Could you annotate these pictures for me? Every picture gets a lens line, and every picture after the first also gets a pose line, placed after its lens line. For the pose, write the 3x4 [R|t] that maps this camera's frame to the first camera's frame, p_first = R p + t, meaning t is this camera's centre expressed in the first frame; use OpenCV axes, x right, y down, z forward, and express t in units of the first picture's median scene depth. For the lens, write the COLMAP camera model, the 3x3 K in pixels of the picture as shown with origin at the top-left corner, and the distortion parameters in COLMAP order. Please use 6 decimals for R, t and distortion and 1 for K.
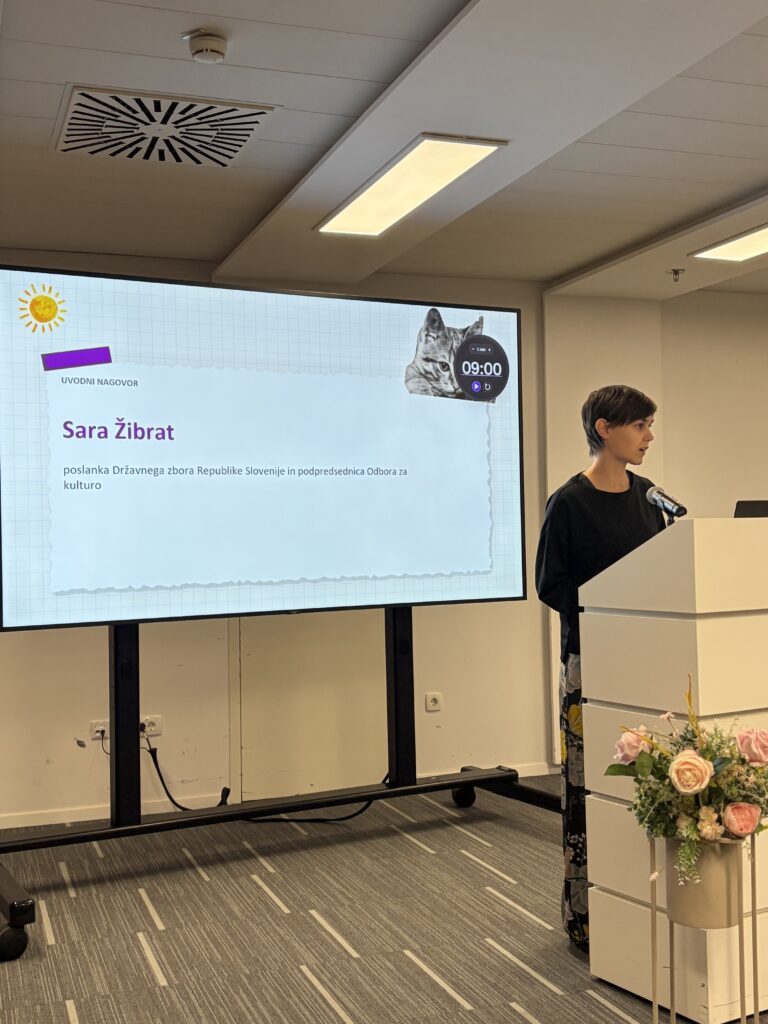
lens RADIAL K [[1179.1, 0, 386.7], [0, 1179.1, 522.7], [0, 0, 1]] dist [0.122476, 0.000000]
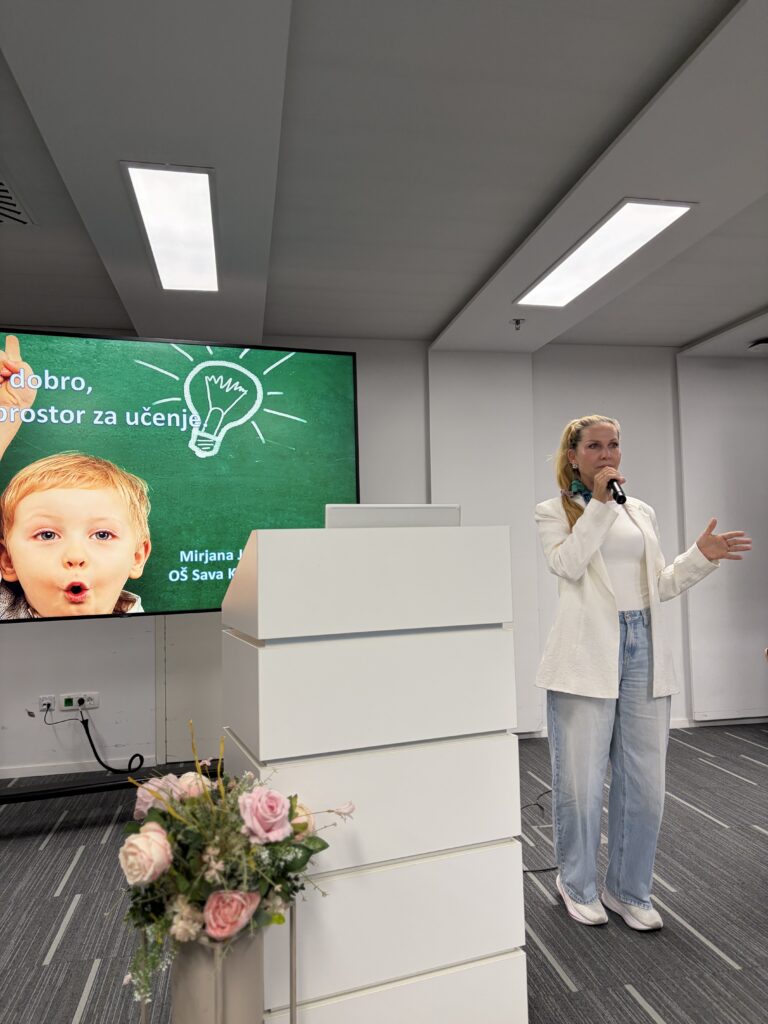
lens RADIAL K [[767.0, 0, 384.6], [0, 767.0, 515.0], [0, 0, 1]] dist [0.024938, -0.001381]
pose [[0.988694, -0.008780, -0.149687, 0.265253], [0.004741, 0.999616, -0.027319, 0.000036], [0.149870, 0.026301, 0.988356, 0.279467]]
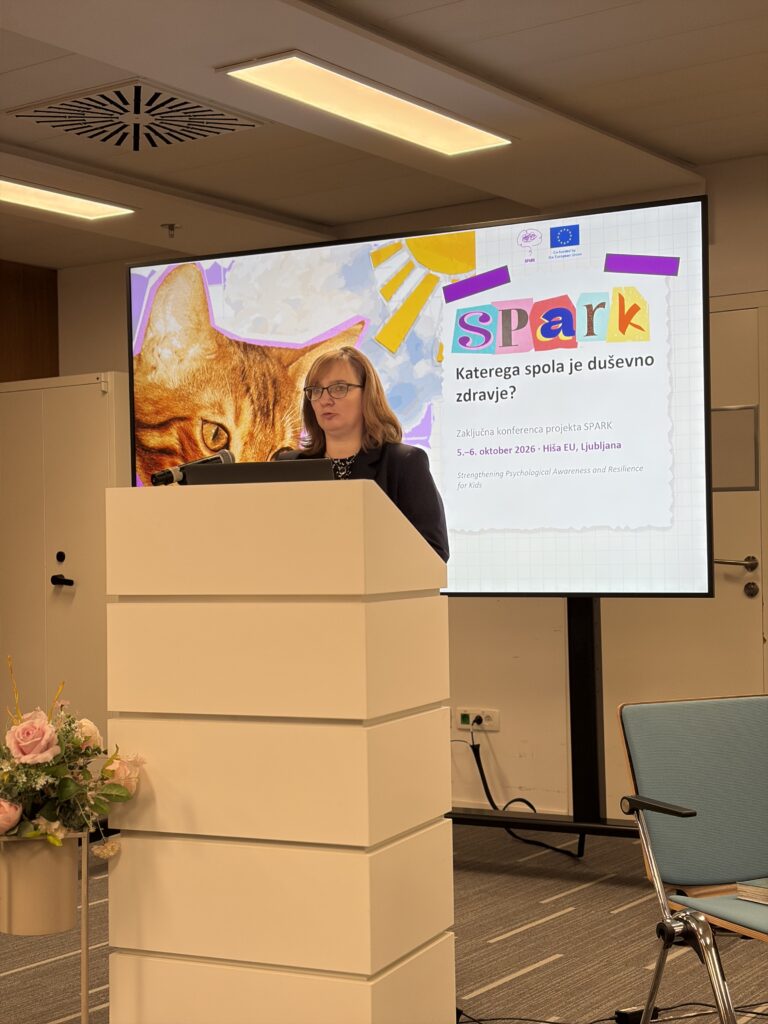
lens RADIAL K [[1533.1, 0, 381.5], [0, 1533.1, 509.7], [0, 0, 1]] dist [0.007921, 0.000000]
pose [[0.573723, 0.001676, -0.819048, 0.808202], [0.008688, 0.999929, 0.008132, 0.002406], [0.819003, -0.011781, 0.573668, 0.313403]]
